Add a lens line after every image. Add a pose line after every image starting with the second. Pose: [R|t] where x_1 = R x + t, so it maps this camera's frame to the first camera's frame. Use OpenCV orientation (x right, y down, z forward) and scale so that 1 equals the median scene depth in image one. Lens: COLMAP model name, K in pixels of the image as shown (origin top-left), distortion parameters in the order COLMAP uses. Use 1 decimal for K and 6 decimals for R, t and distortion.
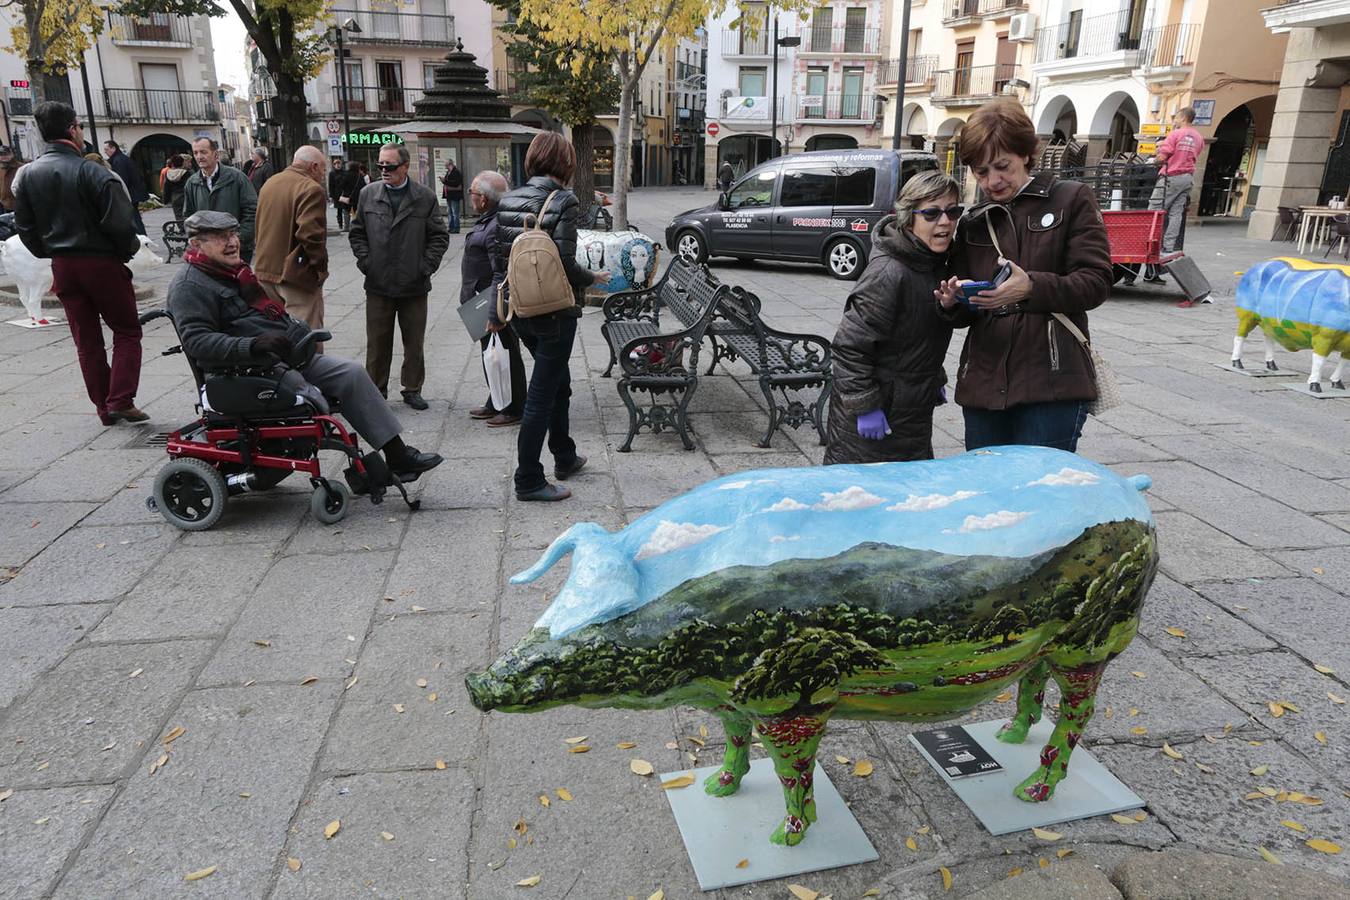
lens RADIAL K [[918.9, 0, 671.9], [0, 918.9, 447.2], [0, 0, 1]] dist [-0.004477, 0.010574]
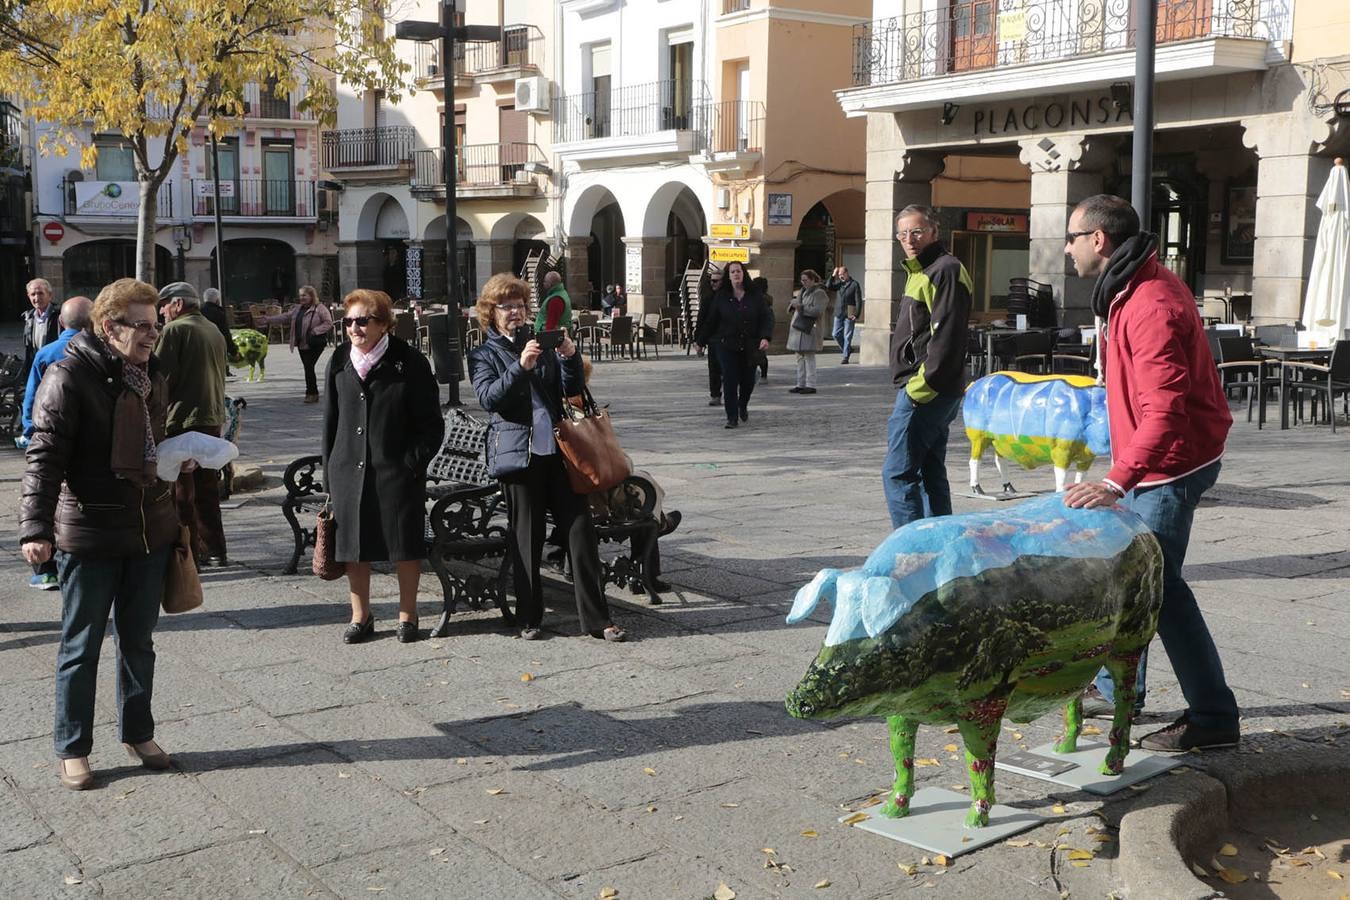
lens RADIAL K [[1566.2, 0, 636.2], [0, 1566.2, 454.3], [0, 0, 1]] dist [0.031286, 0.000000]
pose [[0.898278, -0.069487, 0.433899, -0.112561], [0.149673, 0.976758, -0.153435, 0.019744], [-0.413153, 0.202770, 0.887800, -0.074358]]
